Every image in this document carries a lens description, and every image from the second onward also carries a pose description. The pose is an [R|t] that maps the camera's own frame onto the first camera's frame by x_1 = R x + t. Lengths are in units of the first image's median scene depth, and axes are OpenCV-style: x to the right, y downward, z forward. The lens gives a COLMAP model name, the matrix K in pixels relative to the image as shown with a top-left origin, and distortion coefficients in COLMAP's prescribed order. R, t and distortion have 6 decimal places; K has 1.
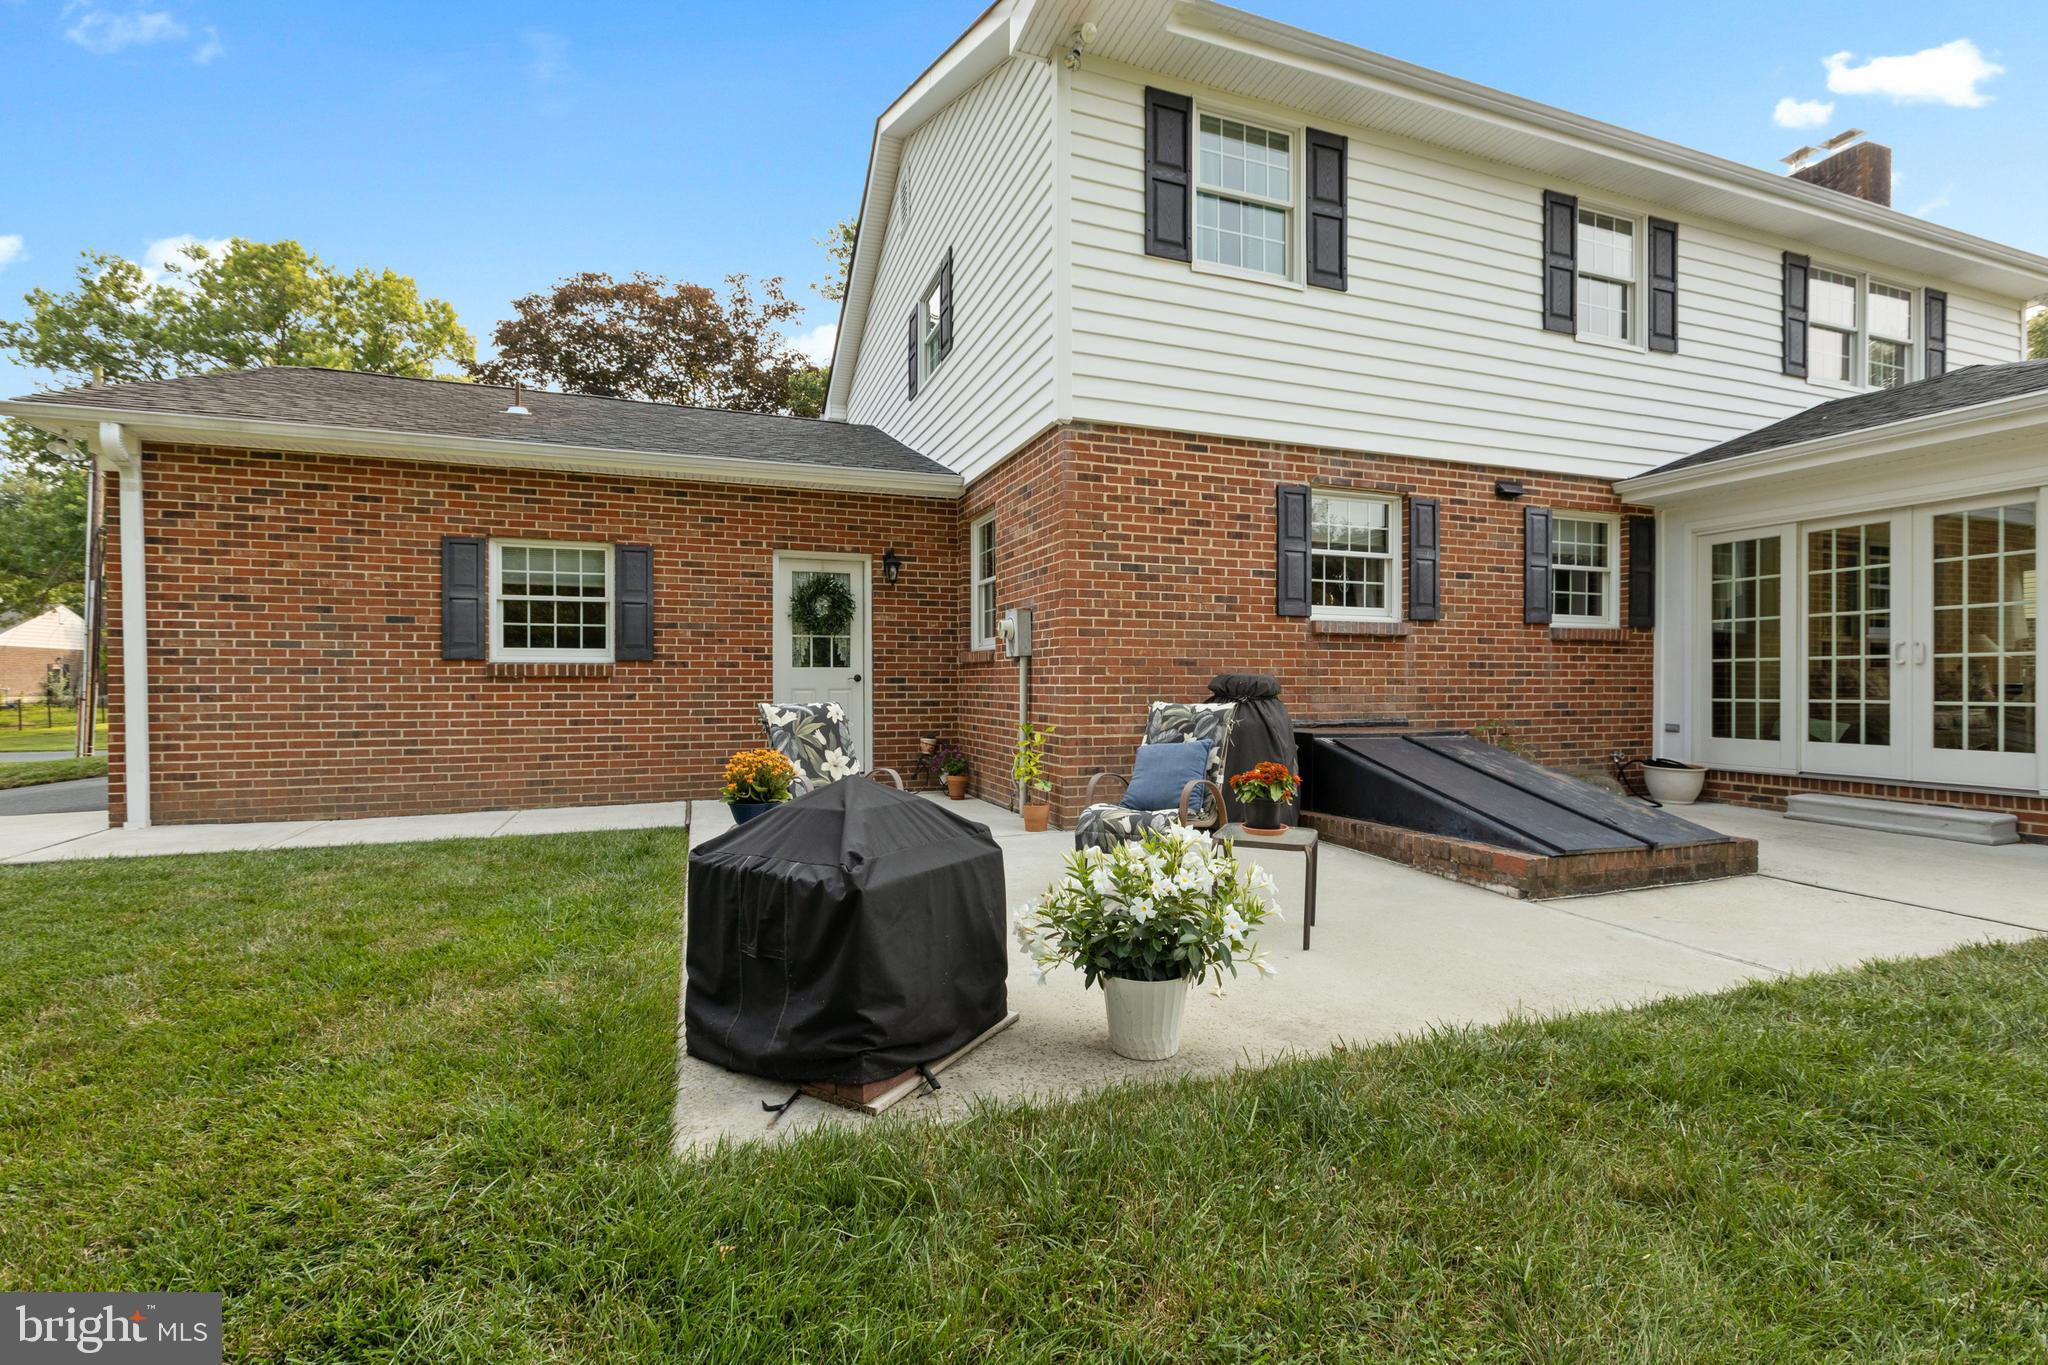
lens RADIAL K [[898.0, 0, 1024.0], [0, 898.0, 682.5], [0, 0, 1]] dist [-0.002168, -0.000182]
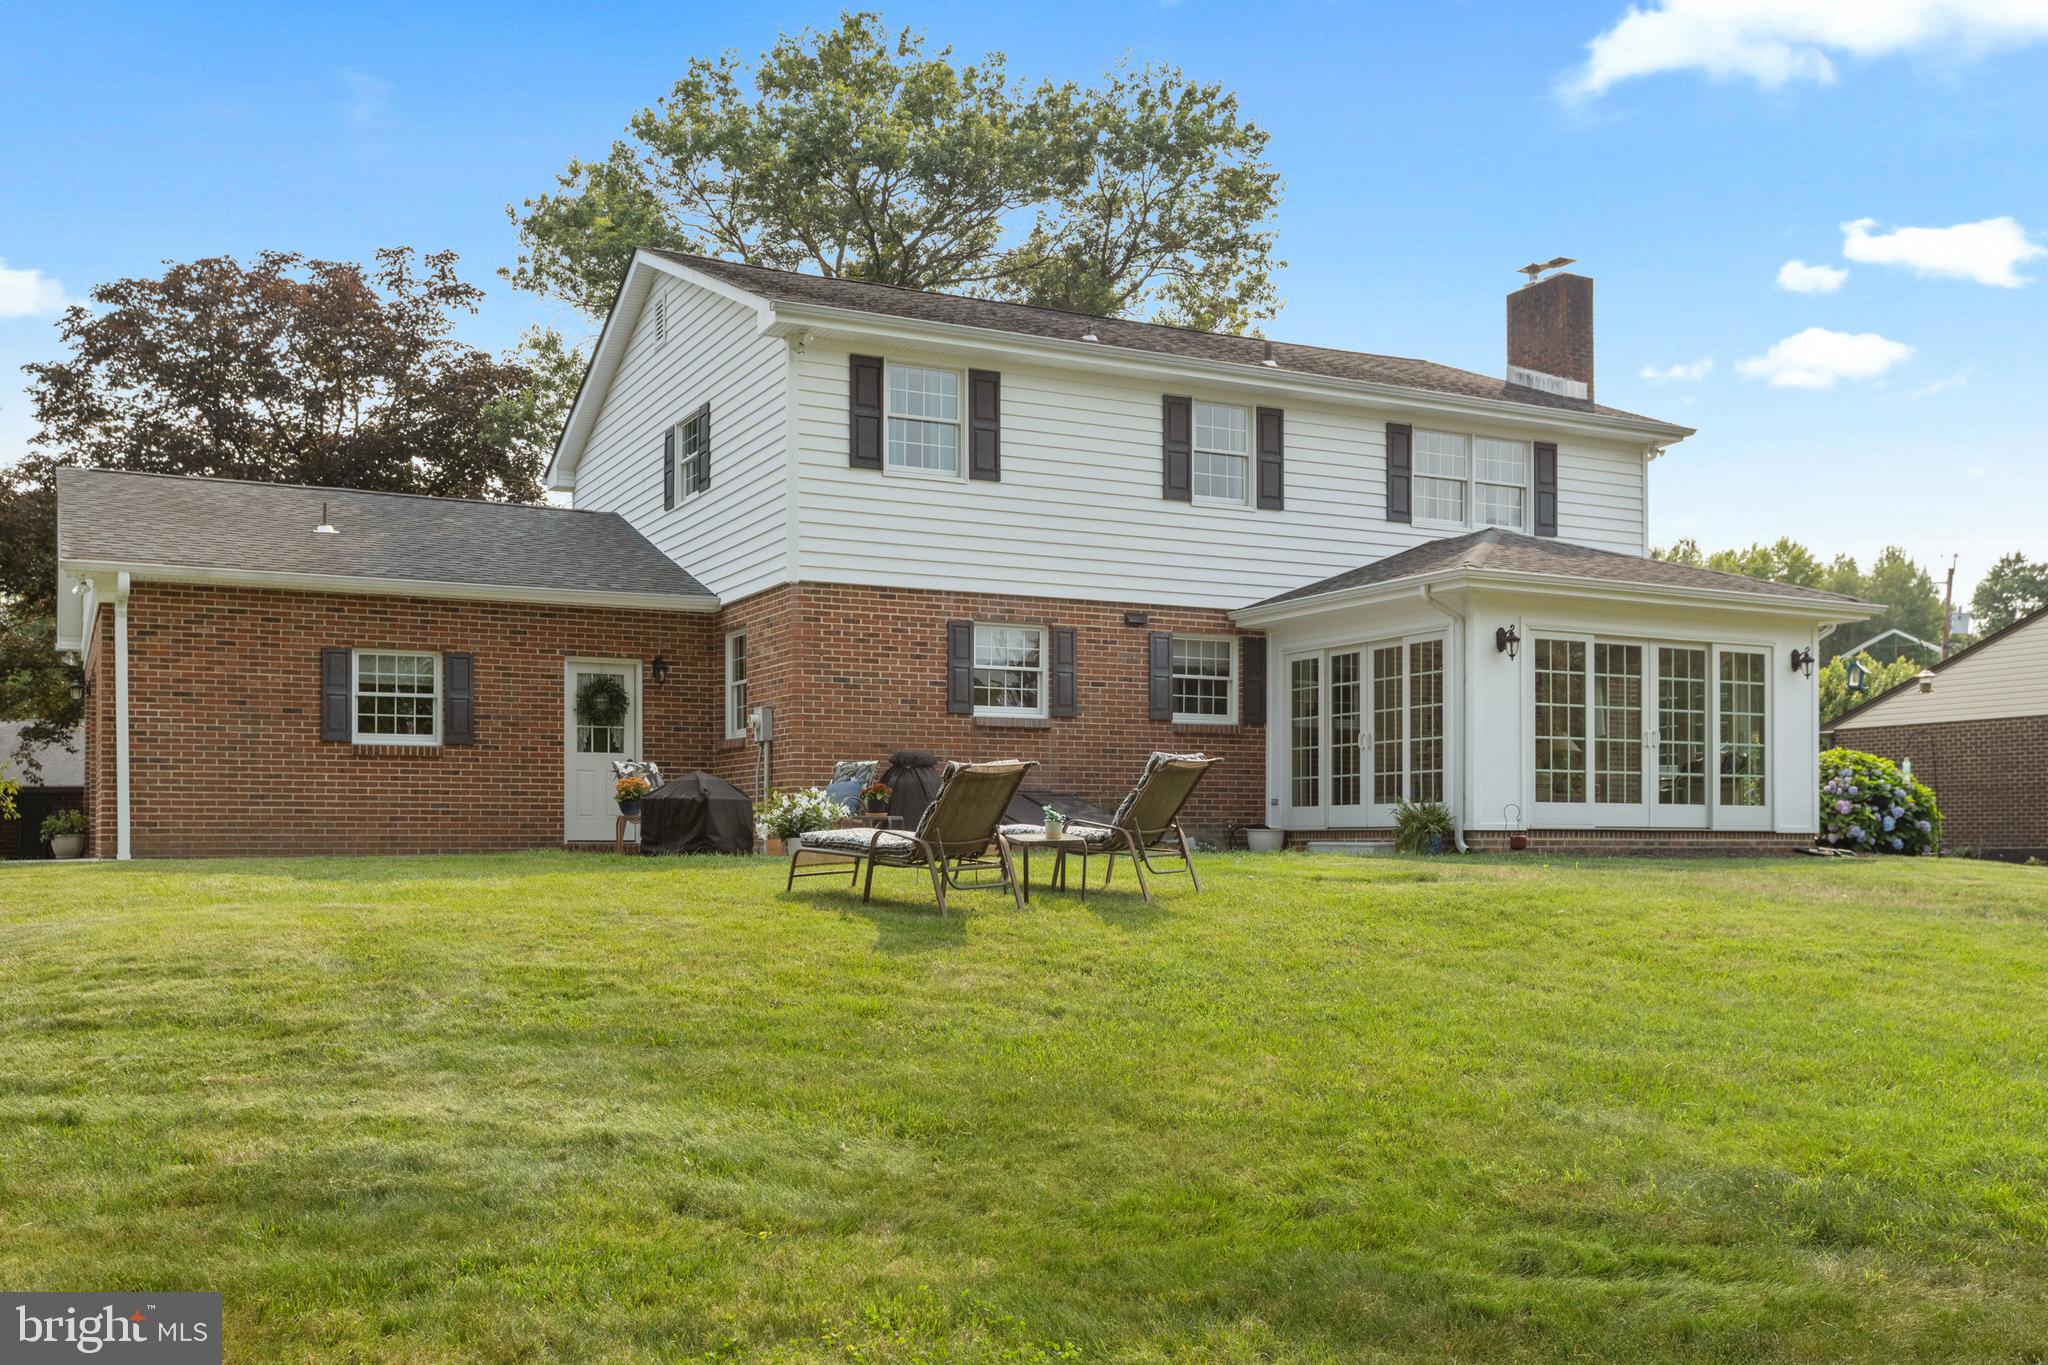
lens RADIAL K [[1886.8, 0, 1012.9], [0, 1886.8, 835.7], [0, 0, 1]] dist [0.004513, 0.003002]
pose [[0.993549, 0.000431, 0.113401, 0.042360], [0.000019, 0.999992, -0.003965, 0.117727], [-0.113402, 0.003941, 0.993541, -1.771544]]
